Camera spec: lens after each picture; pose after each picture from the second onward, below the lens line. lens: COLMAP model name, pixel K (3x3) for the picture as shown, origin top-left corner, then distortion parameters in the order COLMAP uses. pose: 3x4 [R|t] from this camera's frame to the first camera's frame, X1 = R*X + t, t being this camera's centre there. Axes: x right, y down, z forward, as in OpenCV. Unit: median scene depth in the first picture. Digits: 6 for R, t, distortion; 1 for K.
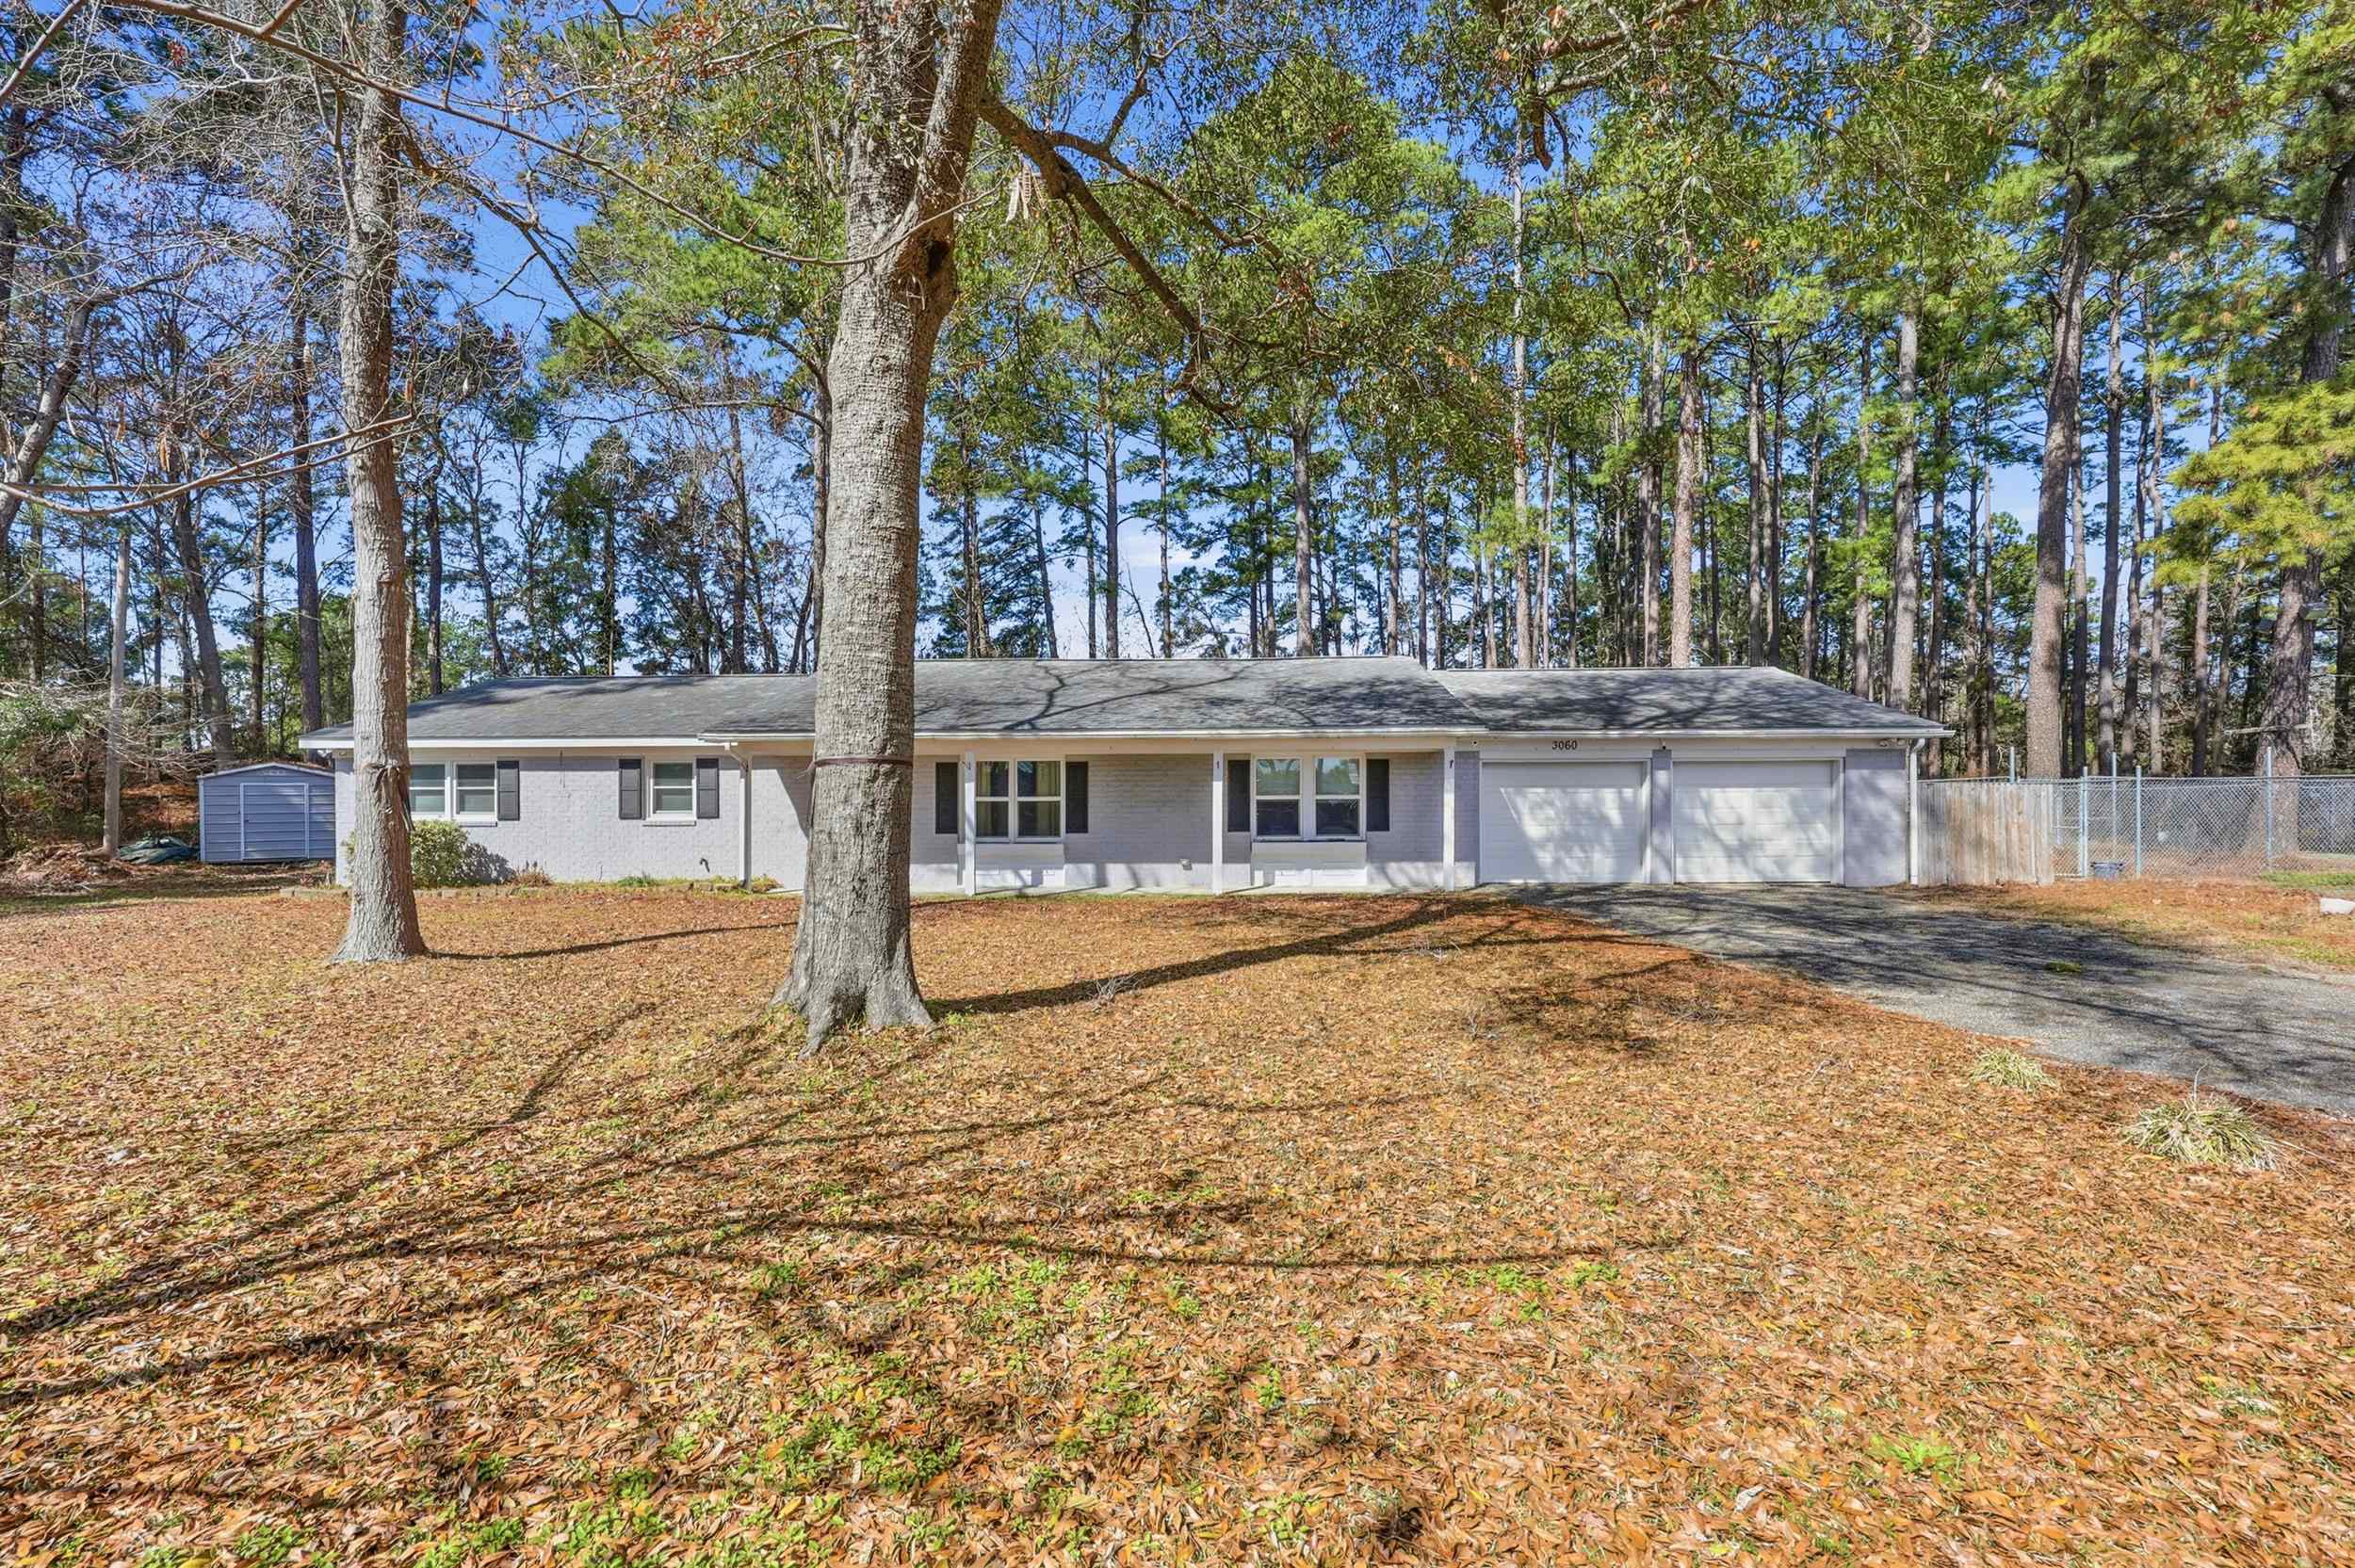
lens RADIAL K [[978.7, 0, 1187.8], [0, 978.7, 784.3], [0, 0, 1]] dist [-0.001863, 0.000105]
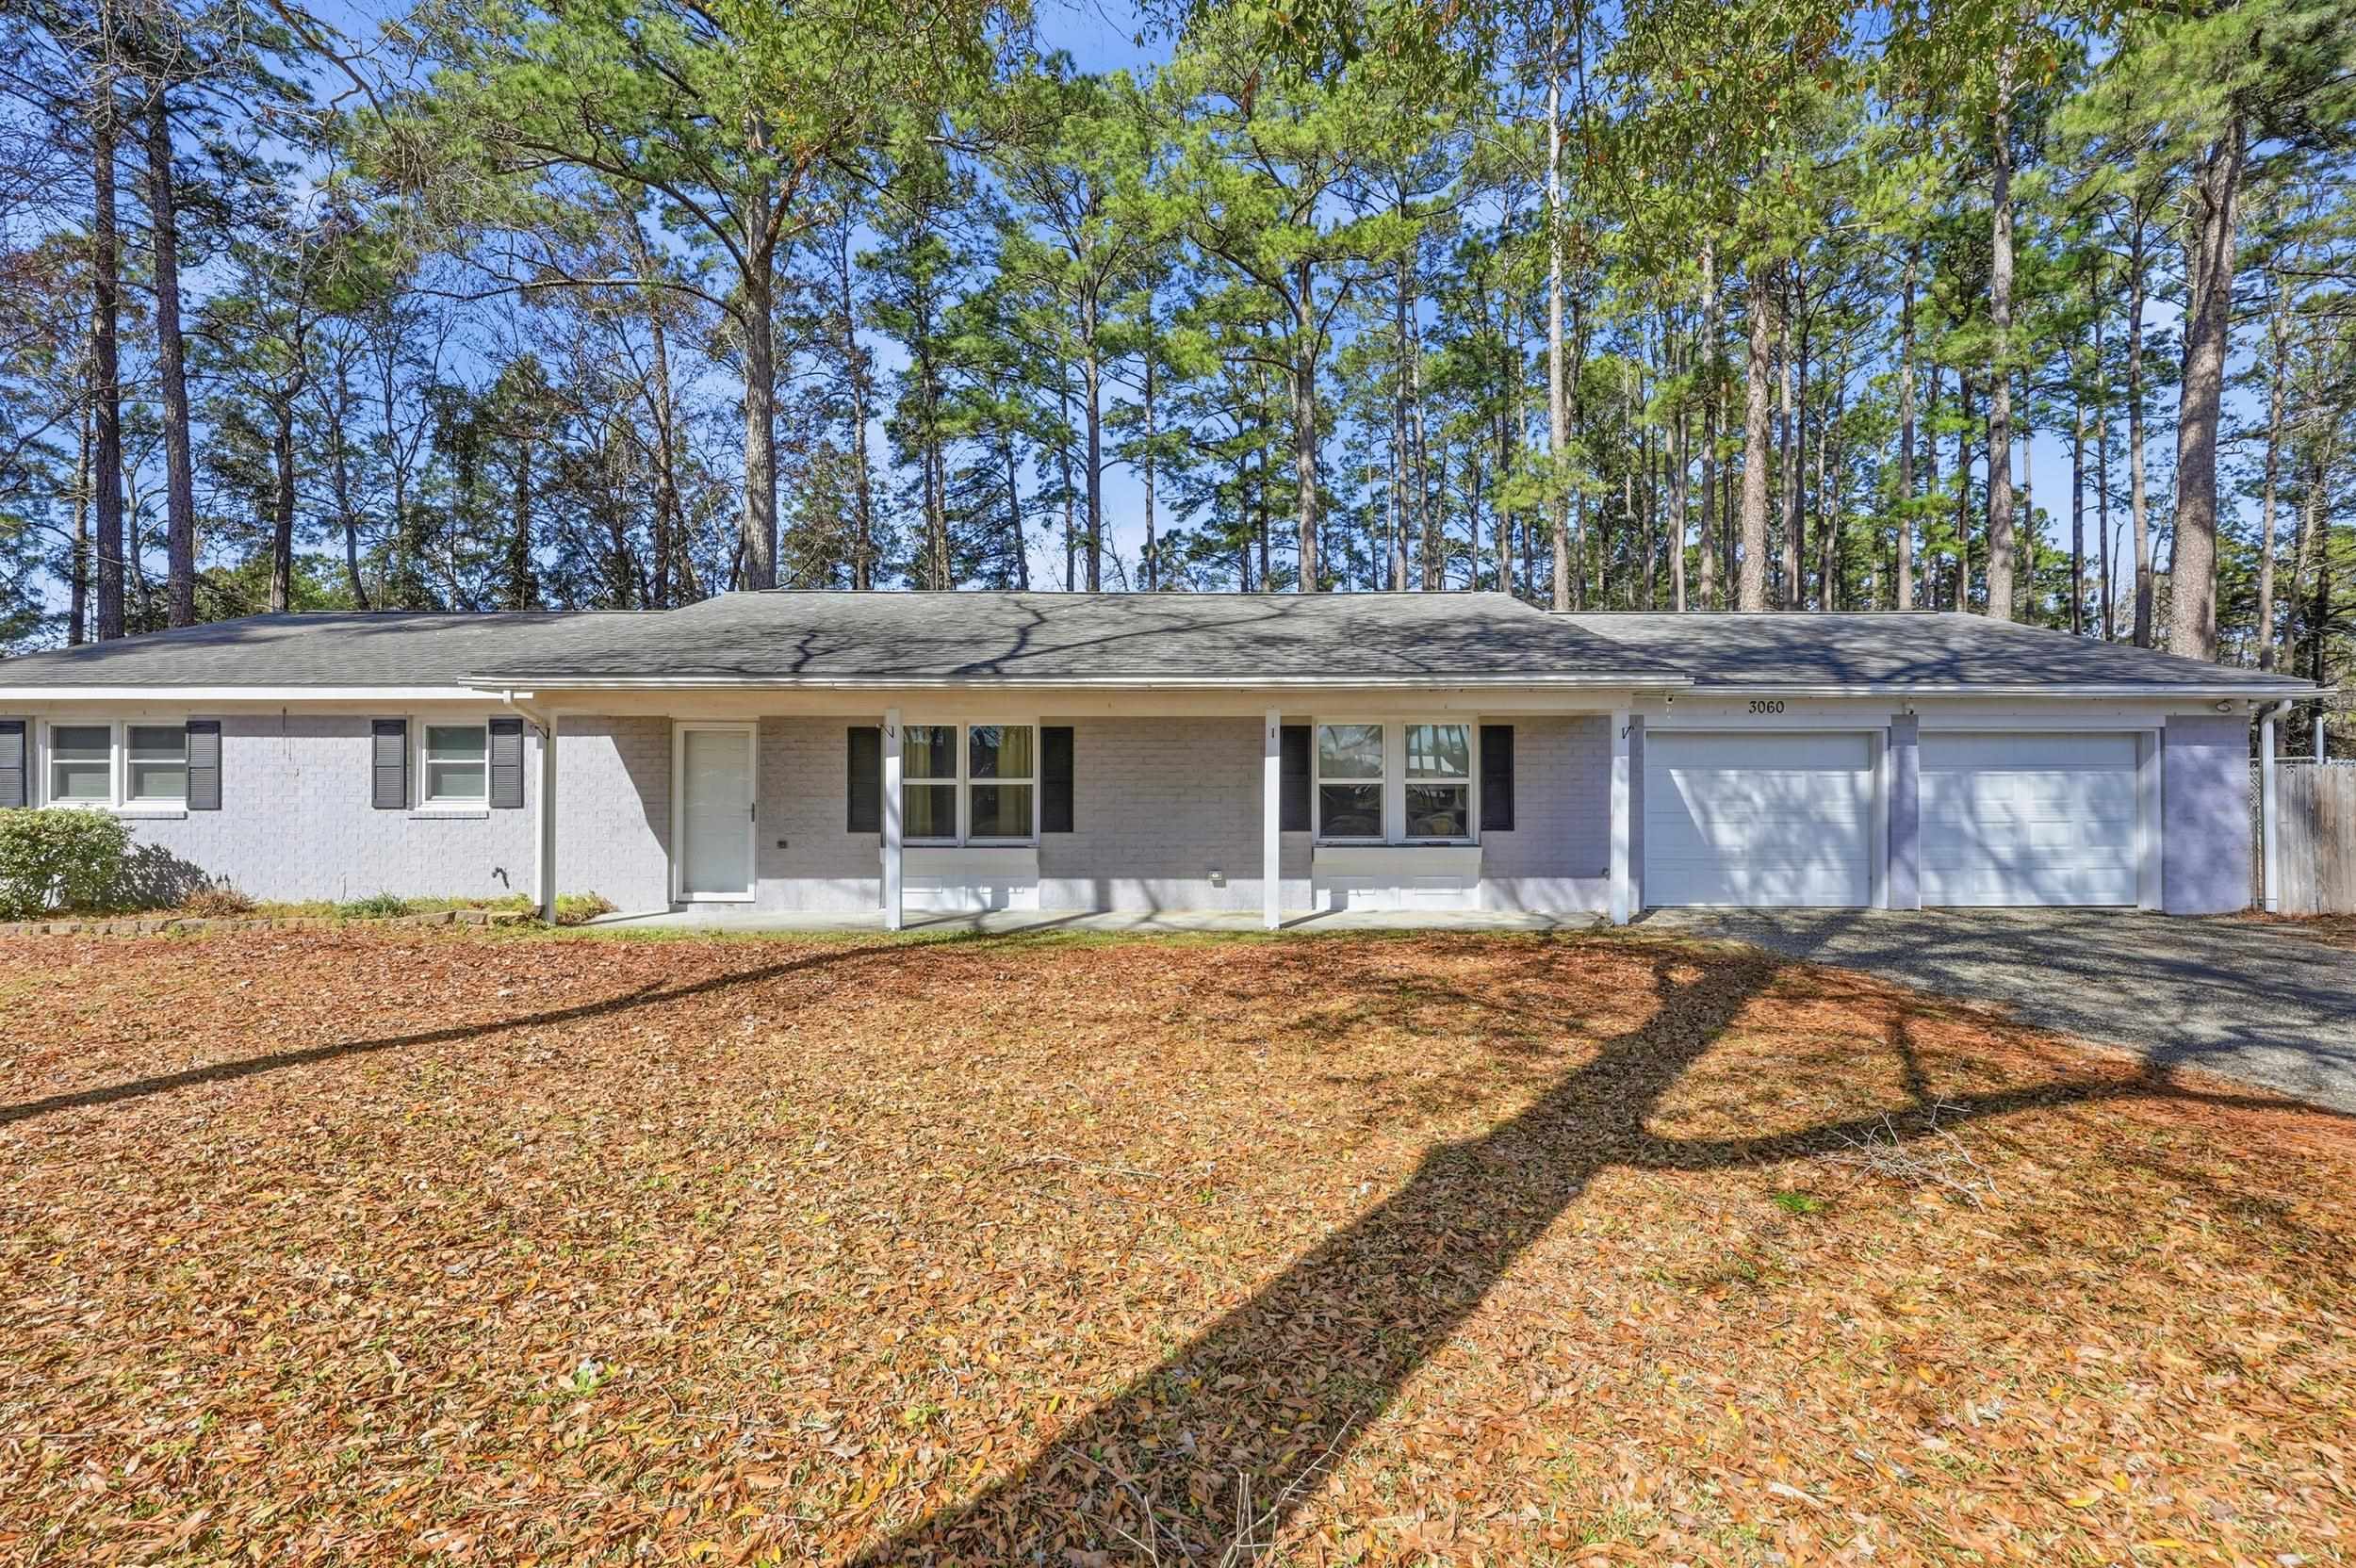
lens RADIAL K [[979.2, 0, 1188.3], [0, 979.2, 784.3], [0, 0, 1]] dist [-0.001863, 0.000105]
pose [[0.999688, 0.004659, 0.024532, -0.035865], [-0.005220, 0.999725, 0.022872, 0.000477], [-0.024419, -0.022993, 0.999437, 0.294728]]
